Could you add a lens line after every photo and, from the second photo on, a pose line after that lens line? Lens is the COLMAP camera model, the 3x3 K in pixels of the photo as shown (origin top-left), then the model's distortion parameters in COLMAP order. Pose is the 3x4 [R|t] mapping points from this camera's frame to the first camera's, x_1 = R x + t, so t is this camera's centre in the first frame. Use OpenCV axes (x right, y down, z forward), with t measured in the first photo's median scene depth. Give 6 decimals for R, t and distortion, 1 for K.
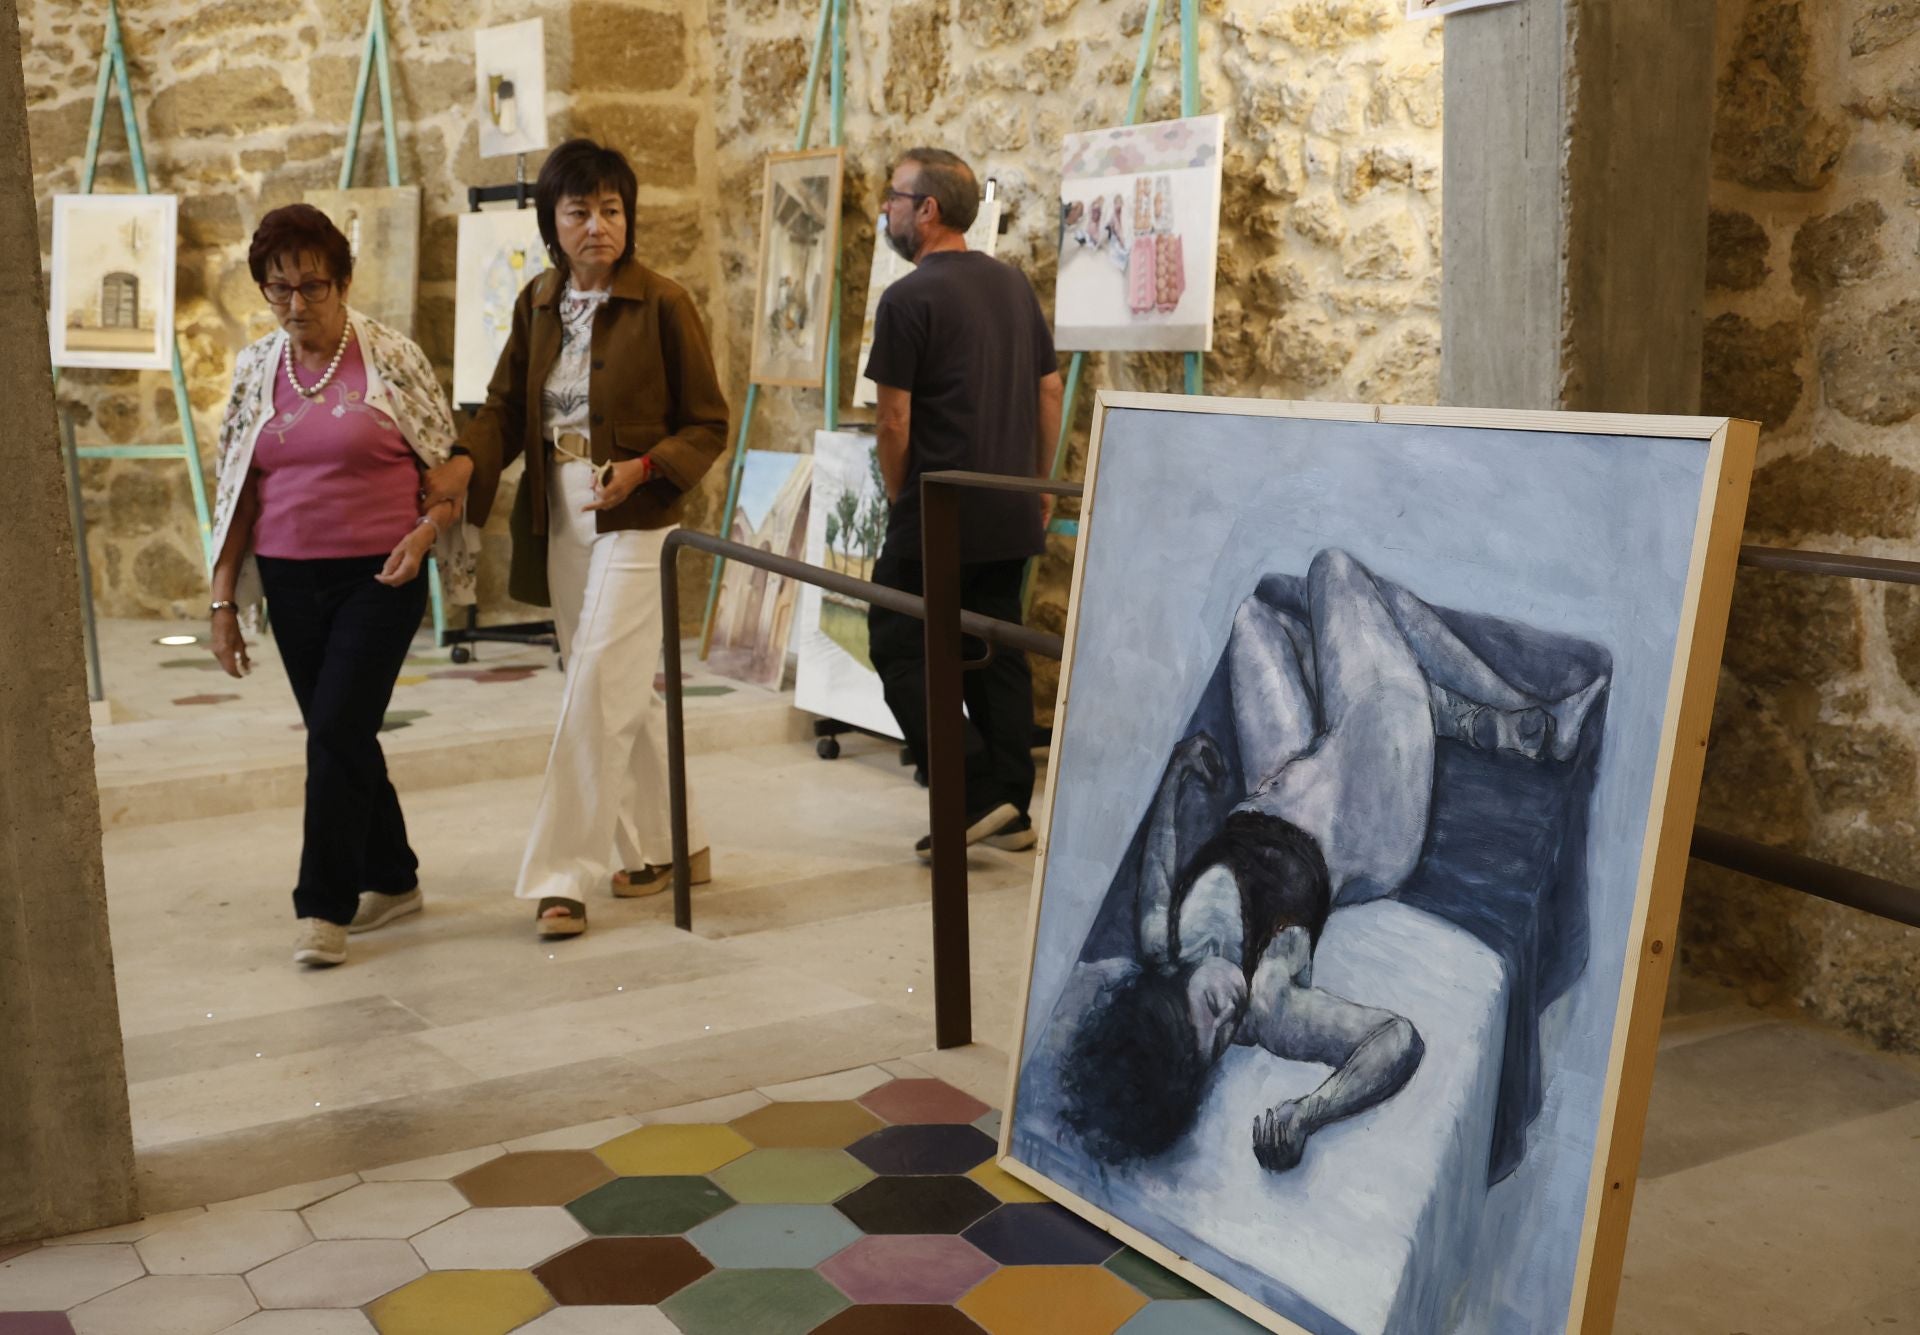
lens RADIAL K [[2281.0, 0, 1019.5], [0, 2281.0, 755.5], [0, 0, 1]] dist [0.022920, -0.000619]
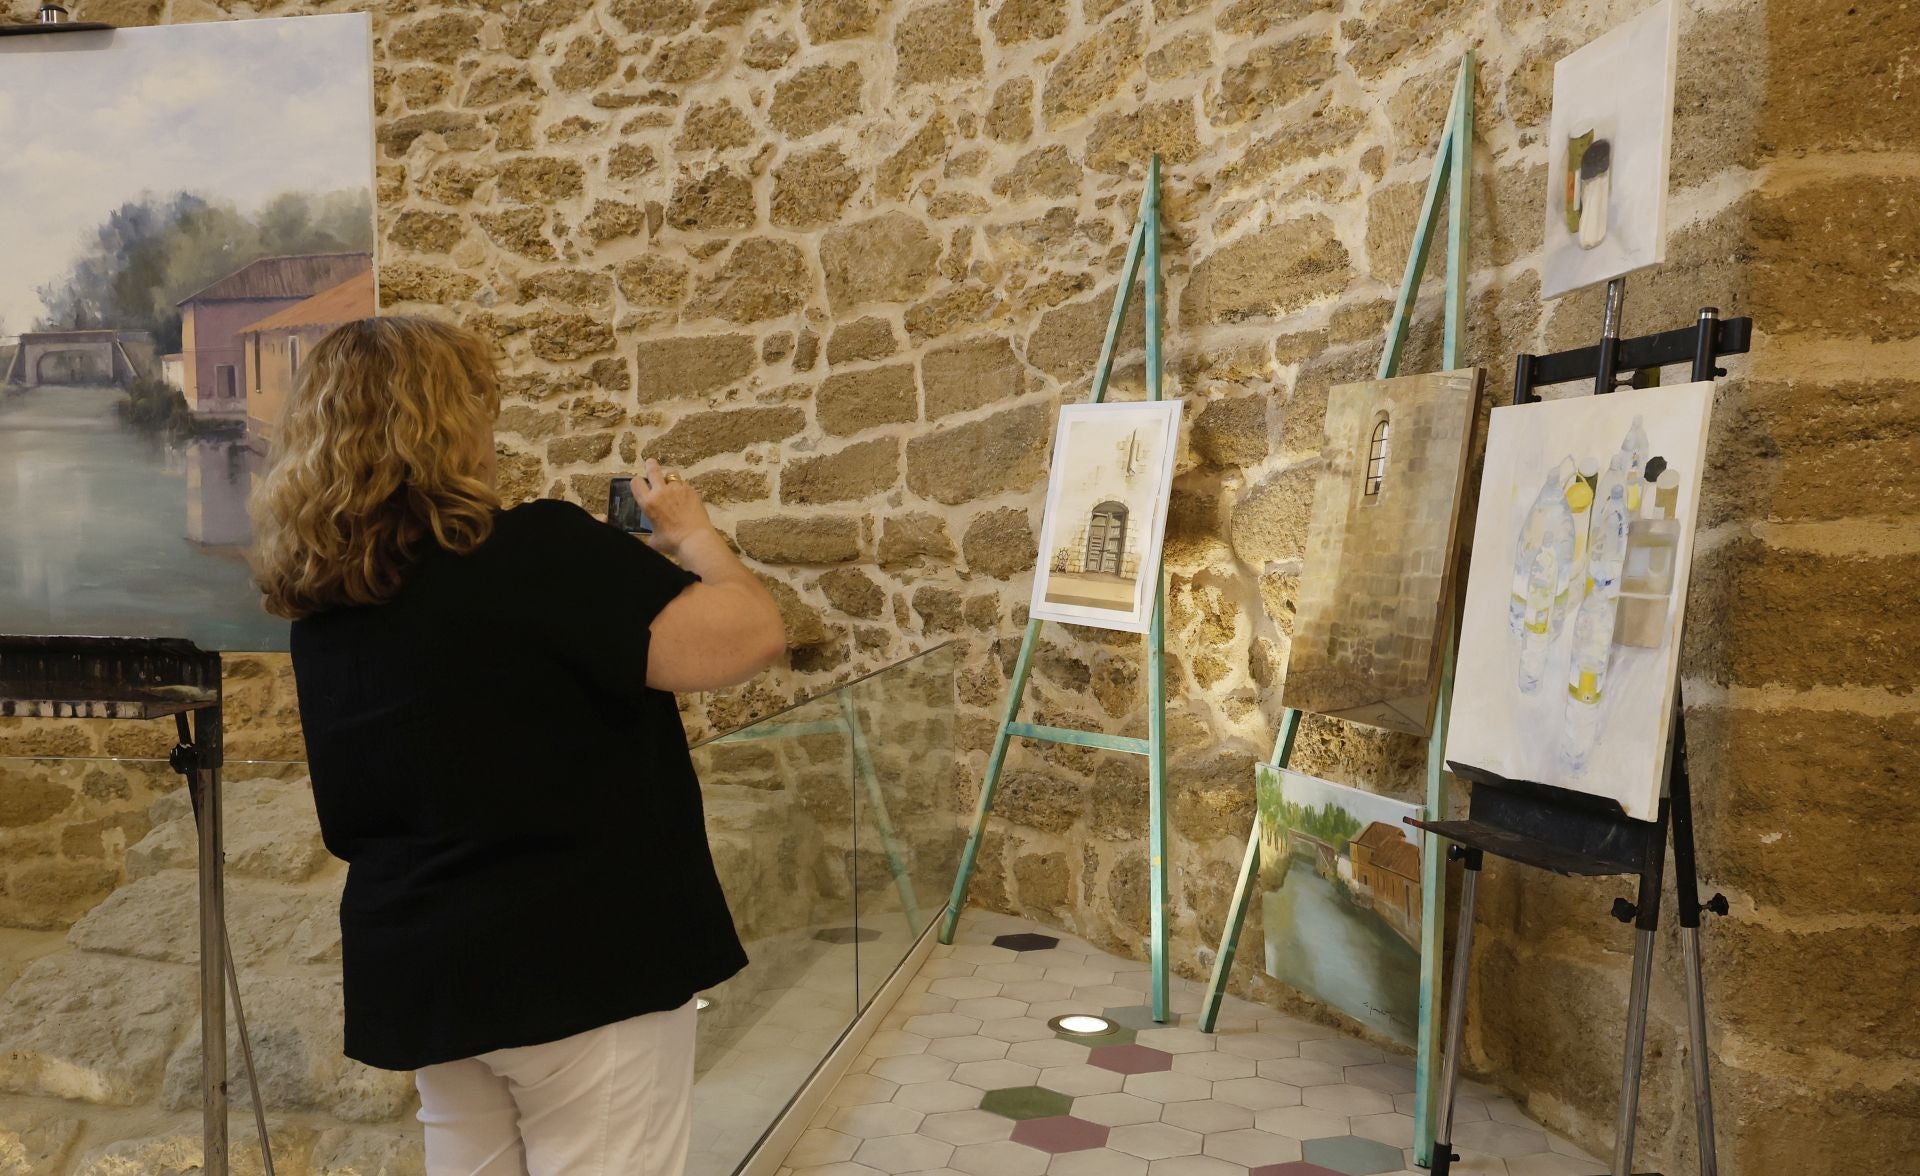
lens RADIAL K [[1683.4, 0, 852.5], [0, 1683.4, 622.2], [0, 0, 1]] dist [-0.014757, 0.024763]
pose [[0.724062, 0.059402, -0.687172, -0.074232], [-0.144082, 0.987331, -0.066468, -0.126466], [0.674518, 0.147137, 0.723448, 0.563787]]
